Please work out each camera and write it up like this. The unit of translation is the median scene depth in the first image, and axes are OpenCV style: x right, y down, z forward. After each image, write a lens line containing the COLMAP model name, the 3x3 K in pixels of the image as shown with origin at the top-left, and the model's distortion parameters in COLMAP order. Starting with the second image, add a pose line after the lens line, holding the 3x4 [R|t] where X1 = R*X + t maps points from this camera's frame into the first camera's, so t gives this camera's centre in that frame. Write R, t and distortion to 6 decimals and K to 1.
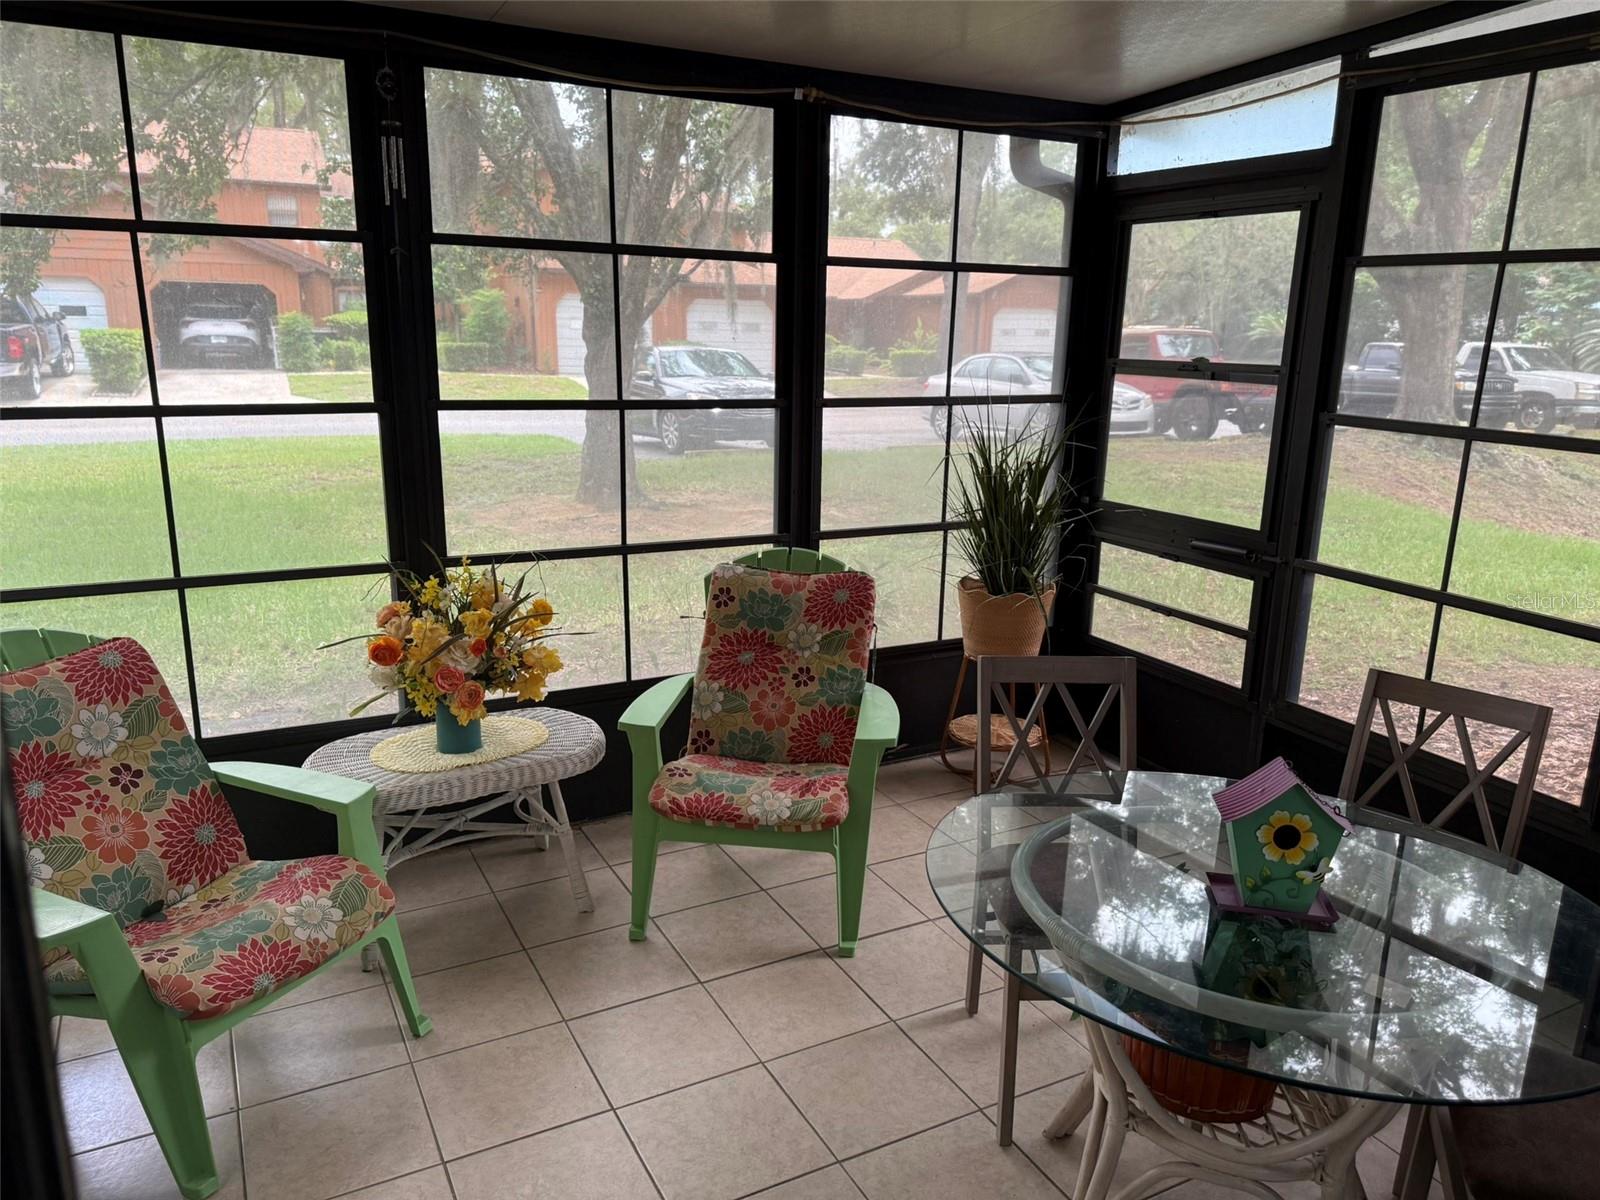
lens RADIAL K [[1131.9, 0, 834.6], [0, 1131.9, 602.6], [0, 0, 1]] dist [0.062467, -0.090300]
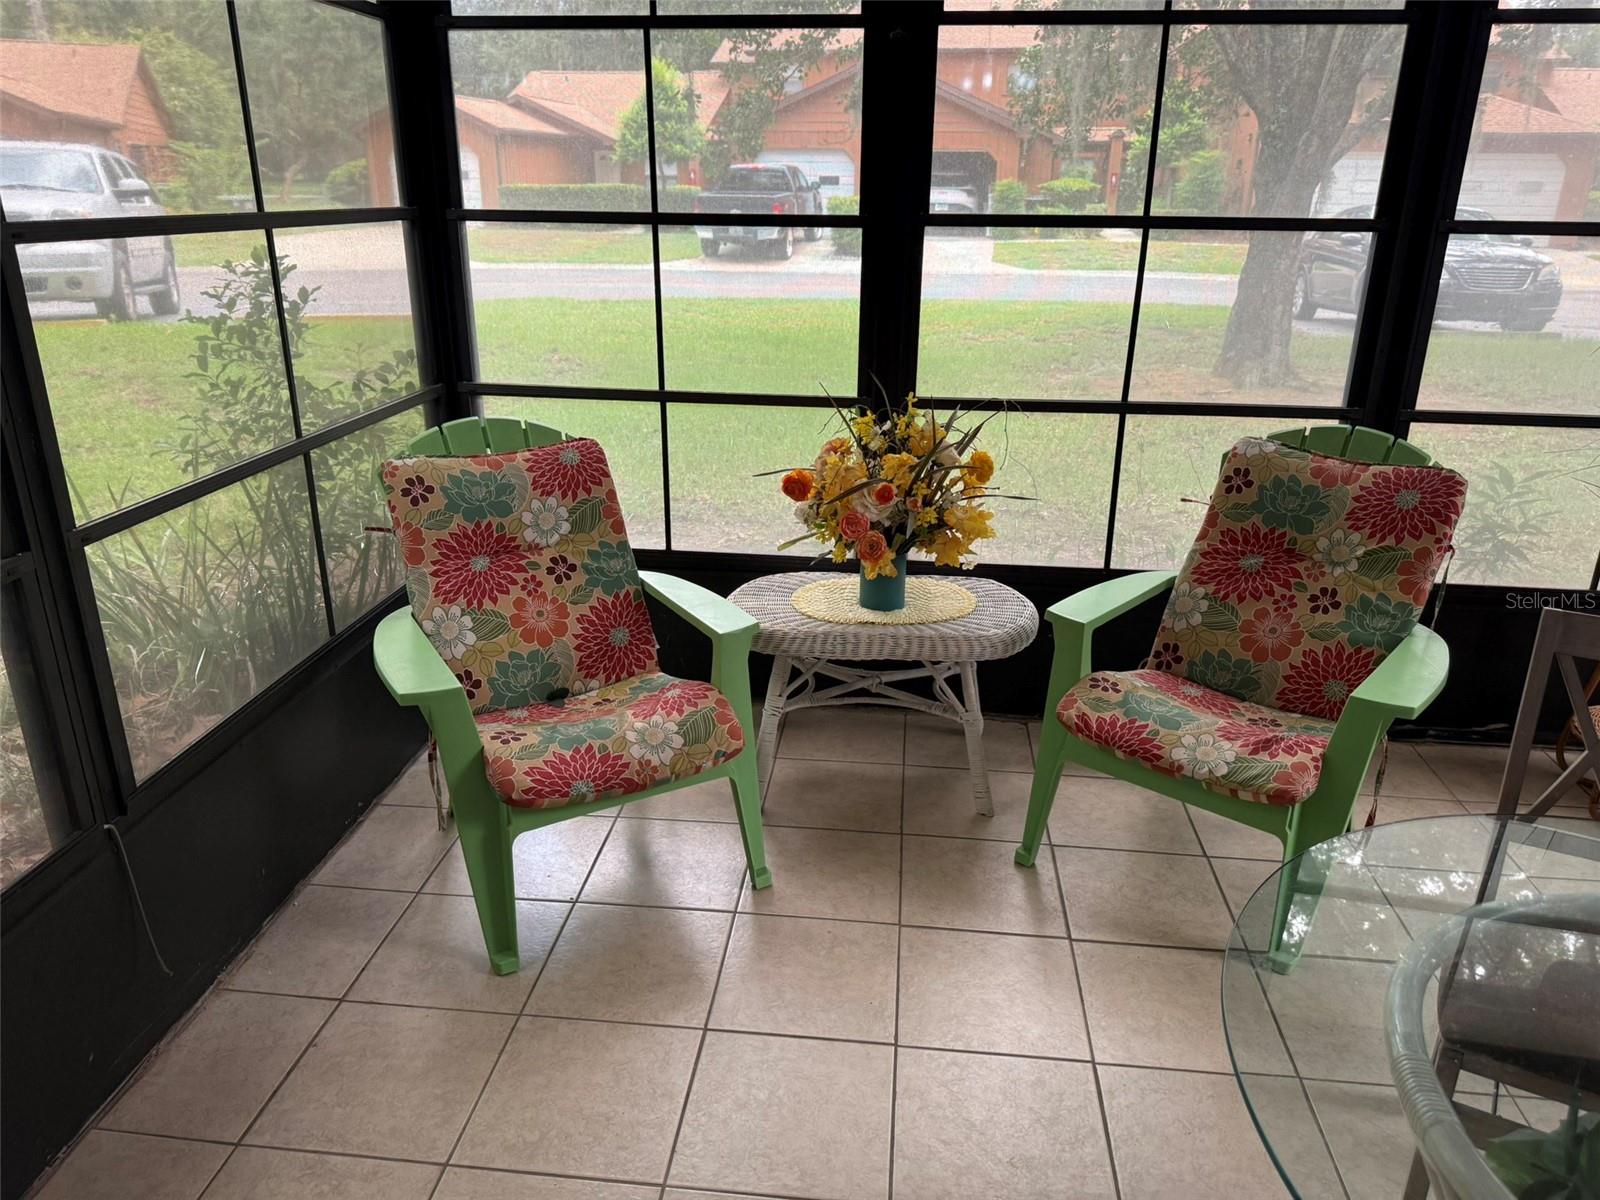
lens RADIAL K [[1131.9, 0, 788.0], [0, 1131.9, 611.5], [0, 0, 1]] dist [0.062467, -0.090300]
pose [[0.810524, 0.189897, -0.554067, 0.105077], [-0.127416, 0.980494, 0.149655, 0.005333], [0.571678, -0.050702, 0.818910, 0.187307]]
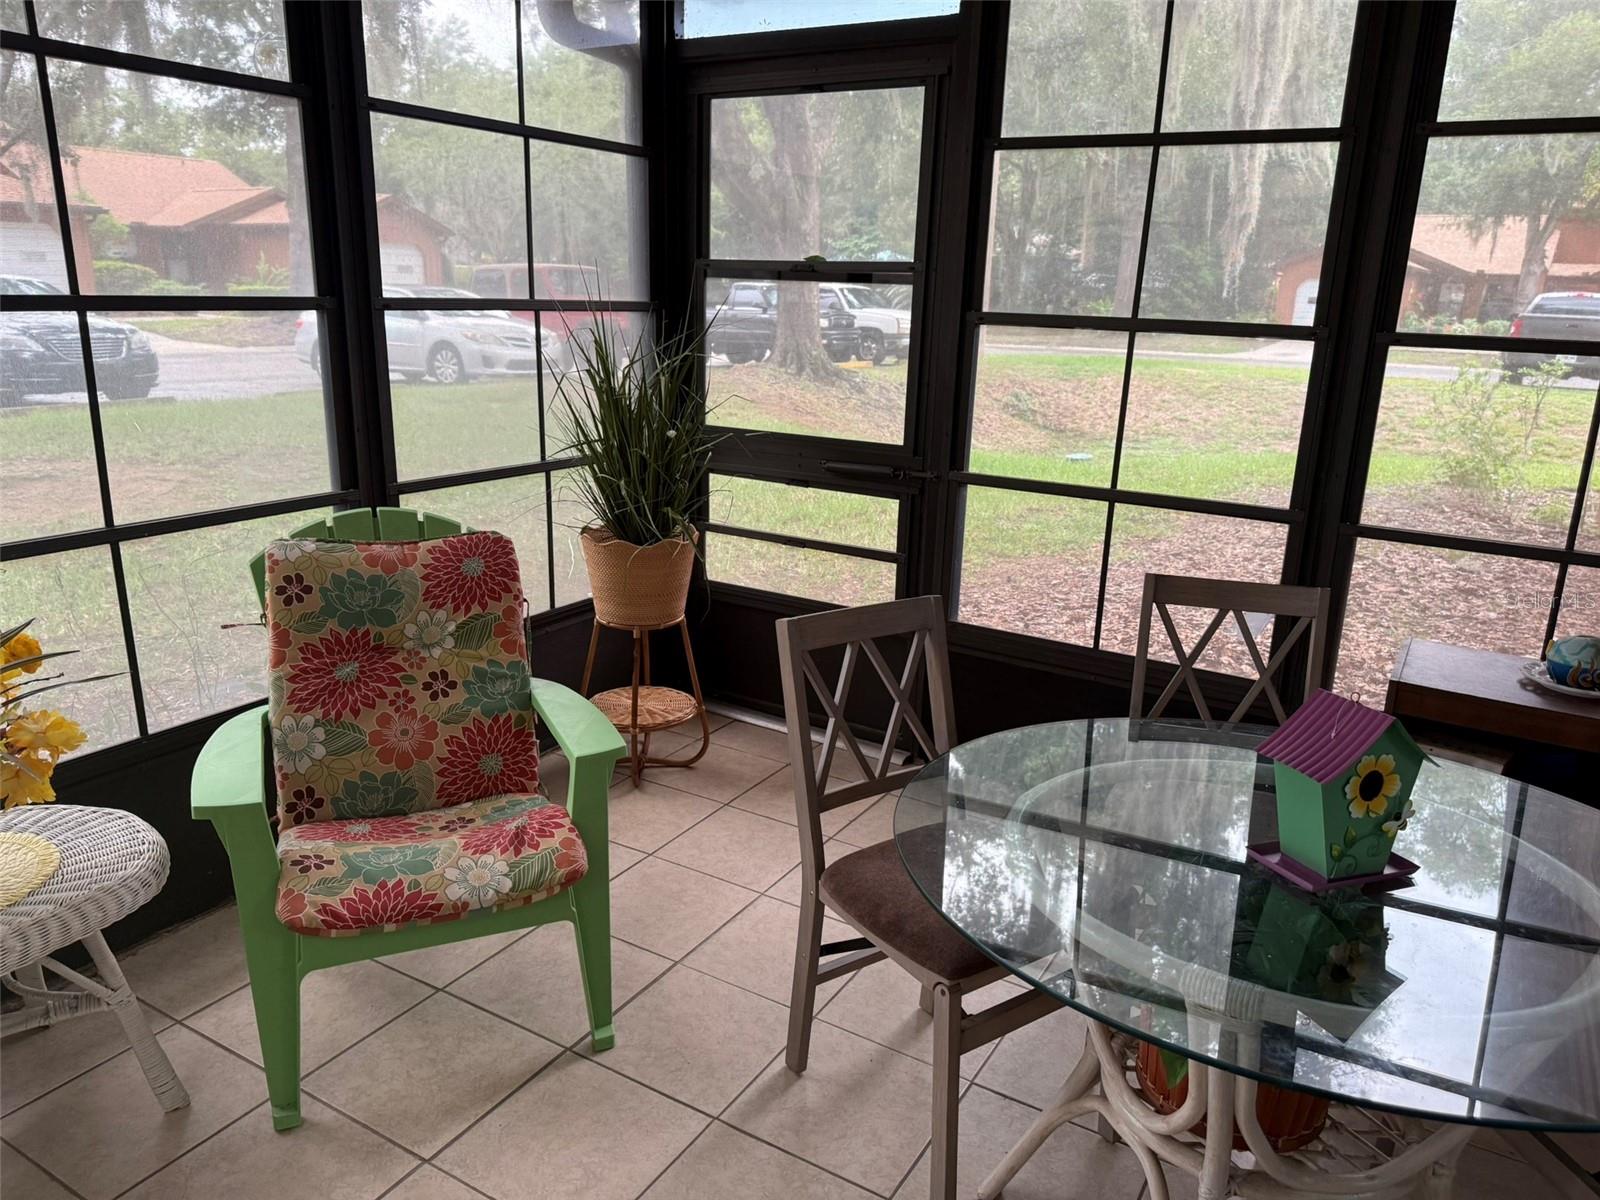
lens RADIAL K [[1131.9, 0, 840.1], [0, 1131.9, 606.9], [0, 0, 1]] dist [0.062467, -0.090300]
pose [[0.861570, -0.135986, 0.489086, -0.157659], [0.110317, 0.990583, 0.081090, -0.014164], [-0.495508, -0.015911, 0.868458, 0.248842]]
